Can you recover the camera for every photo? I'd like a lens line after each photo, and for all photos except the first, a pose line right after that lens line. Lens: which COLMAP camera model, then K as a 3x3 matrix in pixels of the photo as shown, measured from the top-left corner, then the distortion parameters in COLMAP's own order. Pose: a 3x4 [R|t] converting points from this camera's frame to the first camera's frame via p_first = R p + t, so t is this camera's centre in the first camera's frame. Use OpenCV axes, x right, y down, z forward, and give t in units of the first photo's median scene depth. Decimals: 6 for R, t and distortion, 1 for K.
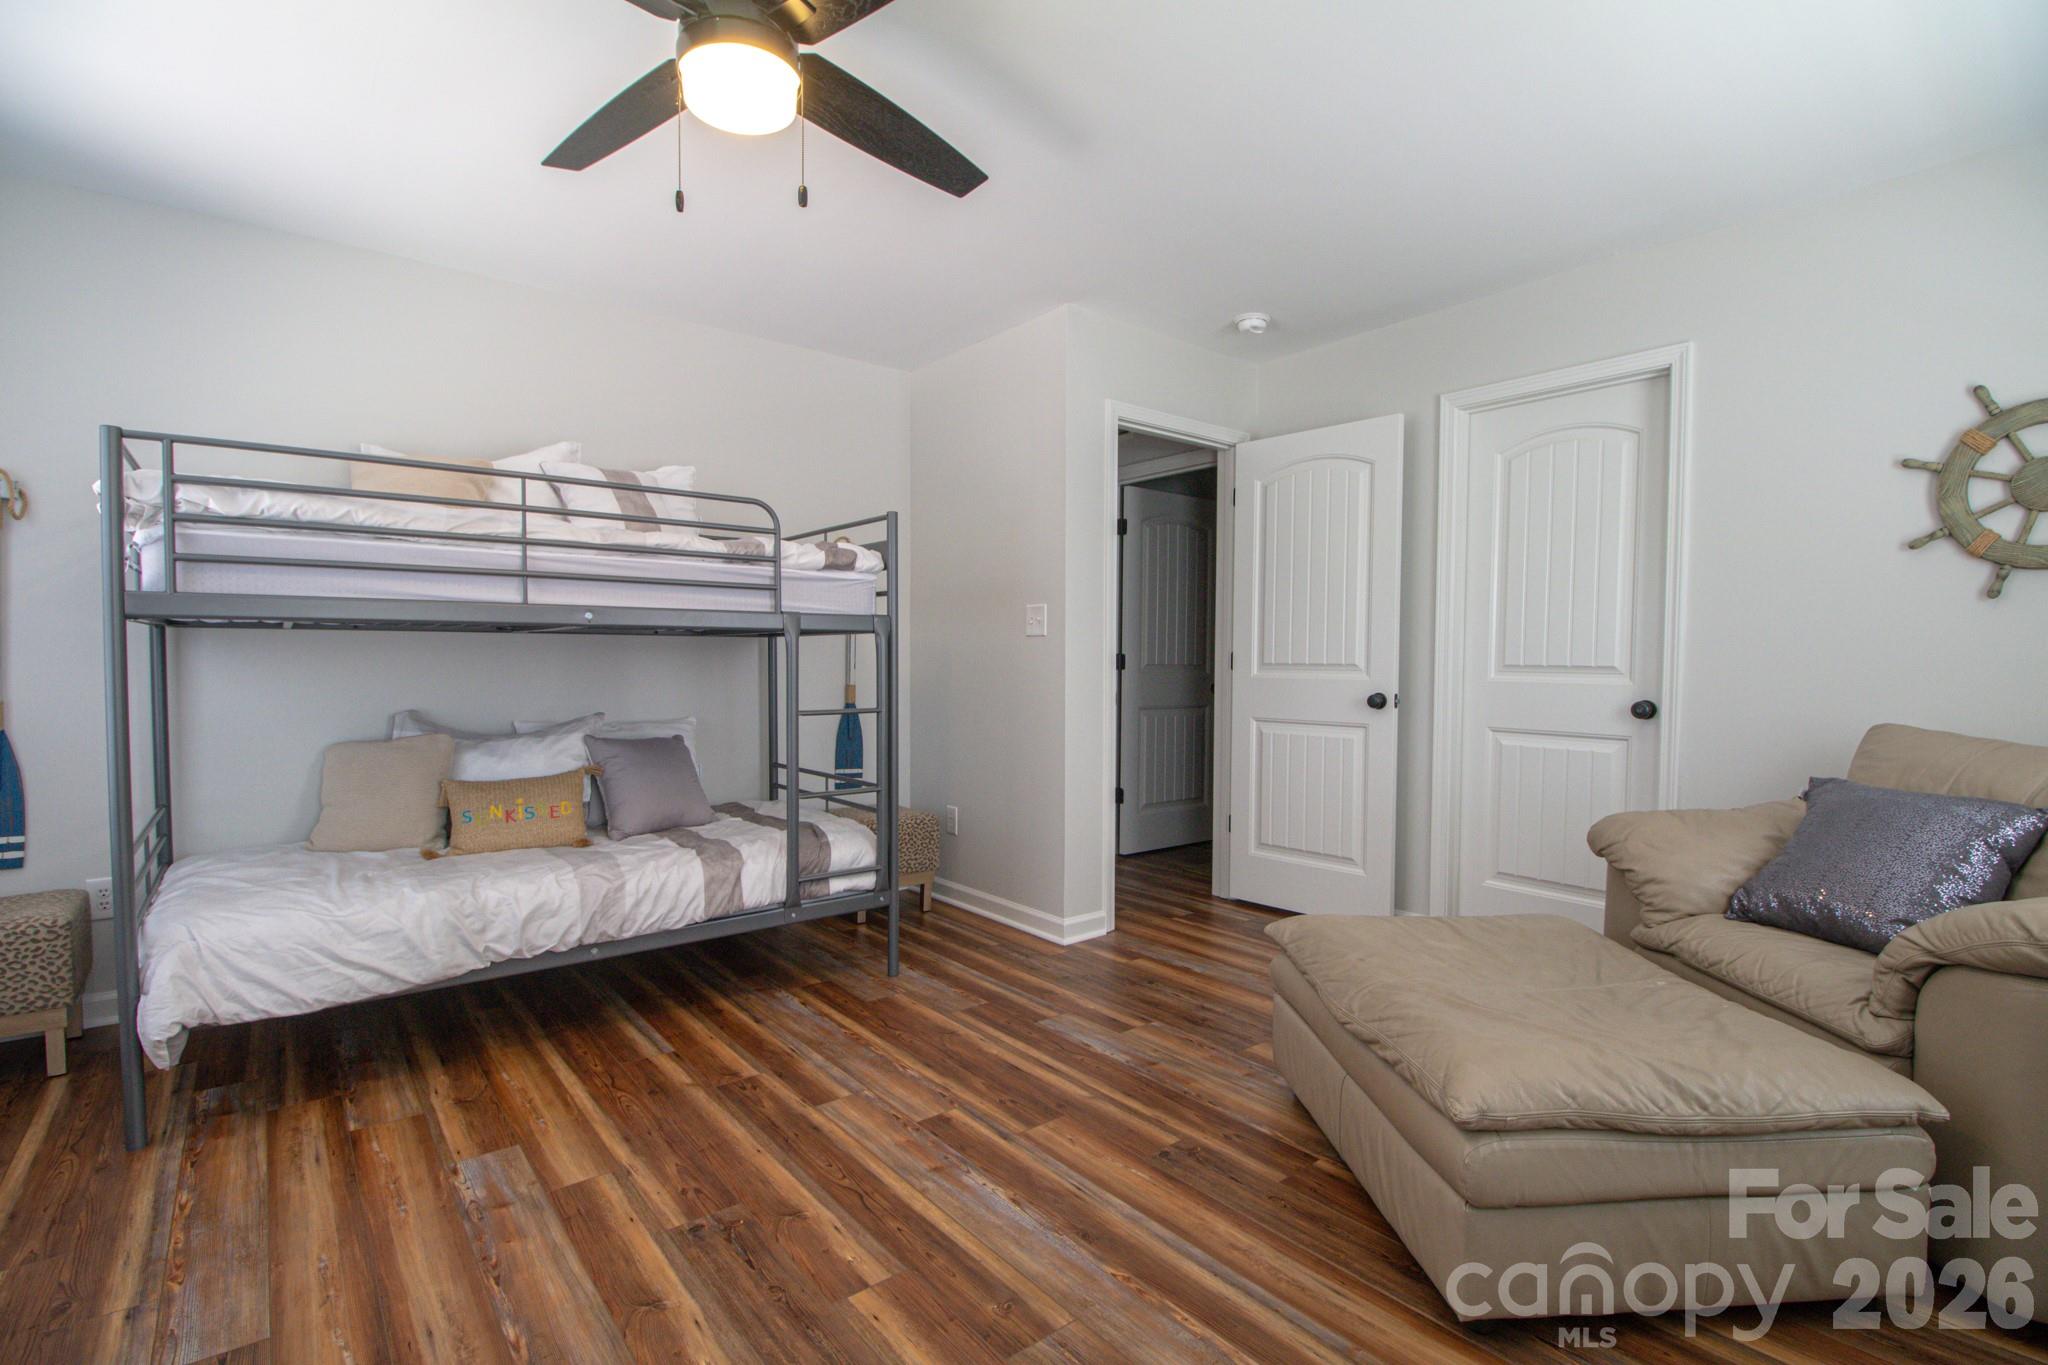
lens RADIAL K [[946.4, 0, 1017.7], [0, 946.4, 697.2], [0, 0, 1]] dist [-0.001889, -0.000688]
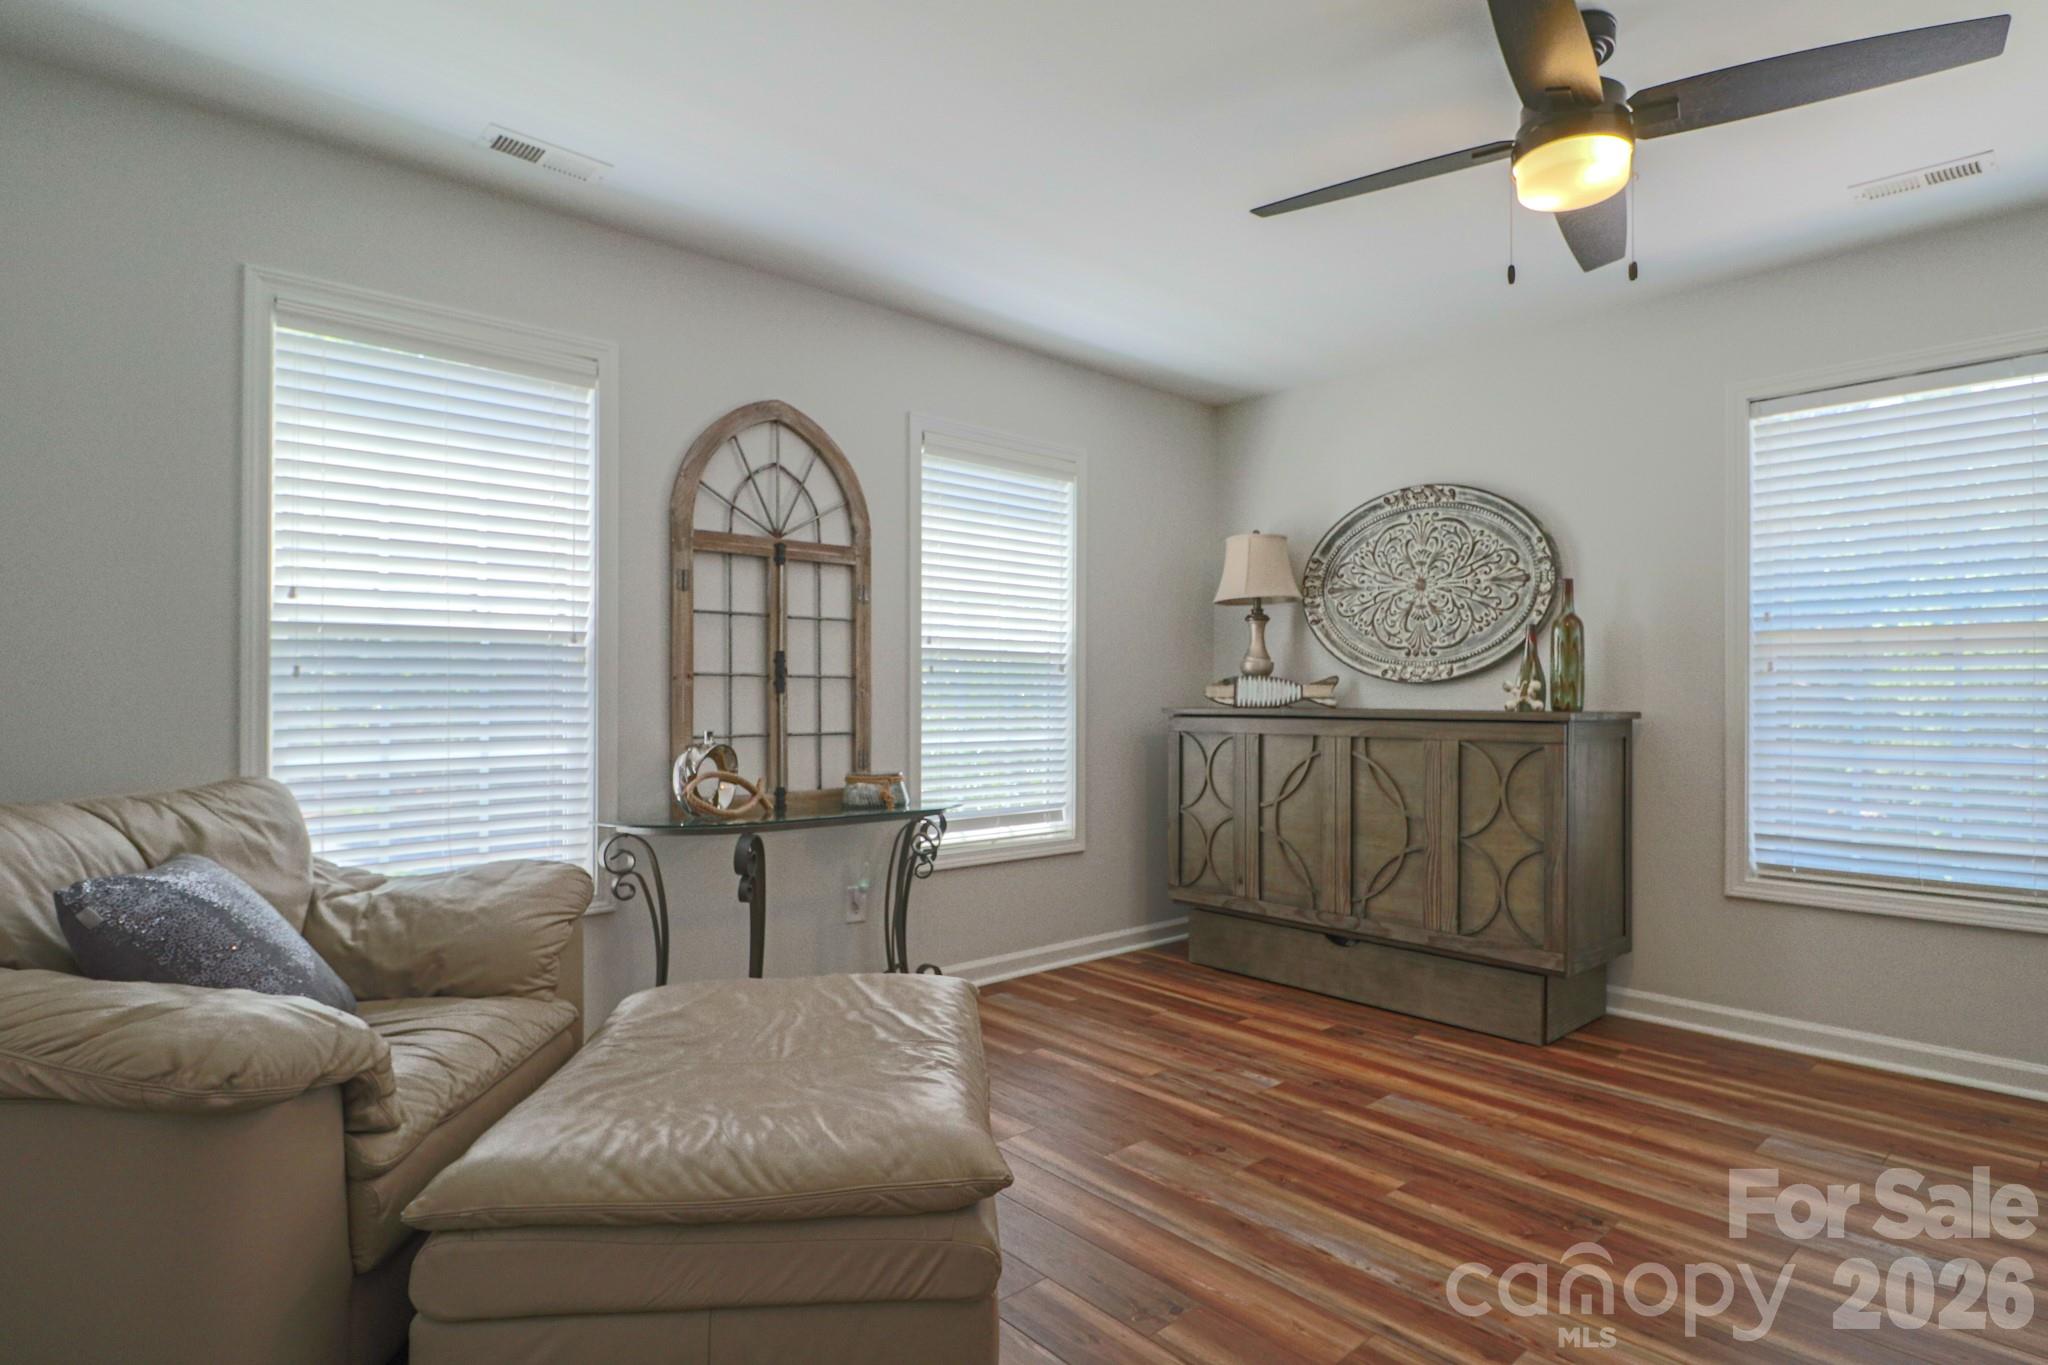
lens RADIAL K [[946.4, 0, 1017.7], [0, 946.4, 697.2], [0, 0, 1]] dist [-0.001889, -0.000688]
pose [[-0.999478, -0.005548, -0.031818, 0.356616], [-0.006694, 0.999329, 0.036007, -0.073733], [0.031597, 0.036201, -0.998845, 1.995990]]
